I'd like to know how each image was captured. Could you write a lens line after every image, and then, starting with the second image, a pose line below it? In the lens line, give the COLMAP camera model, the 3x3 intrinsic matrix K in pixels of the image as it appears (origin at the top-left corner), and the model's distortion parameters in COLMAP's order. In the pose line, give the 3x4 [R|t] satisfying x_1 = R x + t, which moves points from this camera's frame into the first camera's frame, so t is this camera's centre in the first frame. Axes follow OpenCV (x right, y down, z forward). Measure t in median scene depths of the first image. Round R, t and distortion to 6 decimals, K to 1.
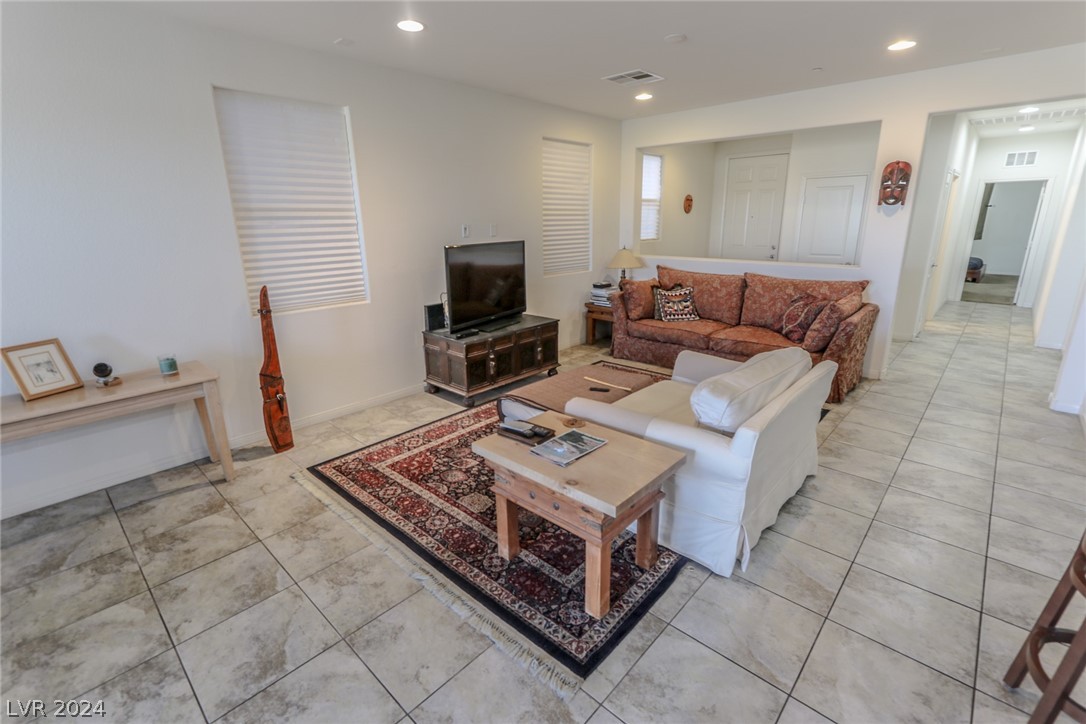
lens RADIAL K [[494.8, 0, 547.3], [0, 494.8, 356.9], [0, 0, 1]] dist [0.003301, 0.001578]
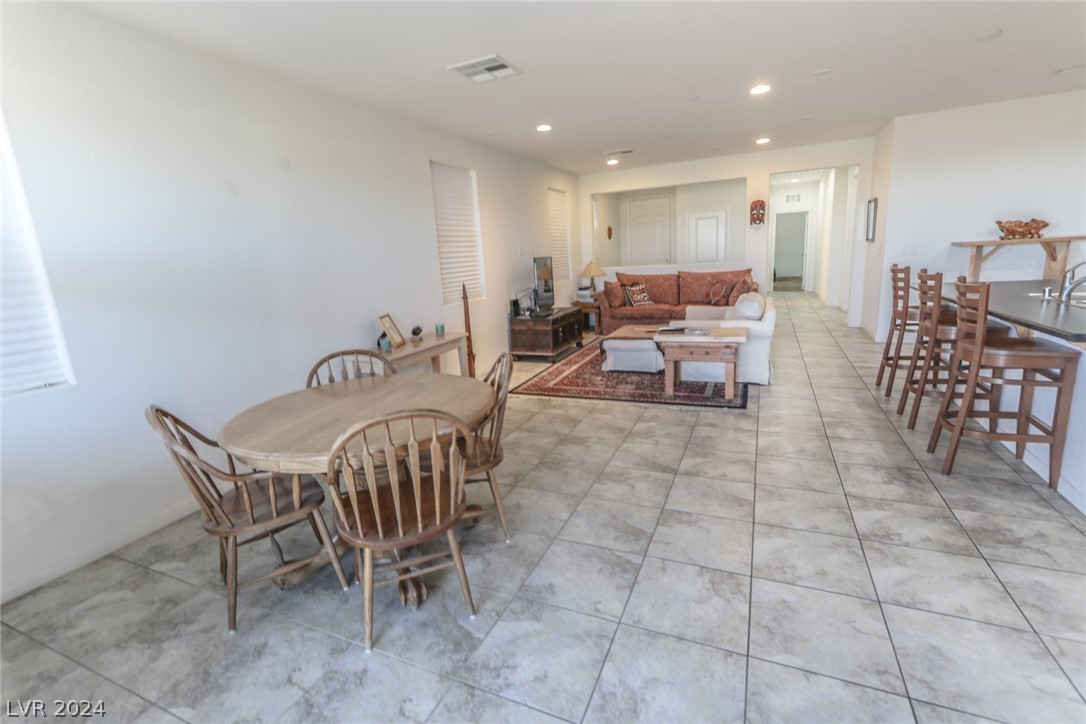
lens RADIAL K [[494.8, 0, 538.2], [0, 494.8, 363.2], [0, 0, 1]] dist [0.003301, 0.001578]
pose [[0.949070, -0.112358, 0.294351, -0.643779], [0.131742, 0.990178, -0.046806, 0.166085], [-0.286201, 0.083201, 0.954550, -0.424606]]
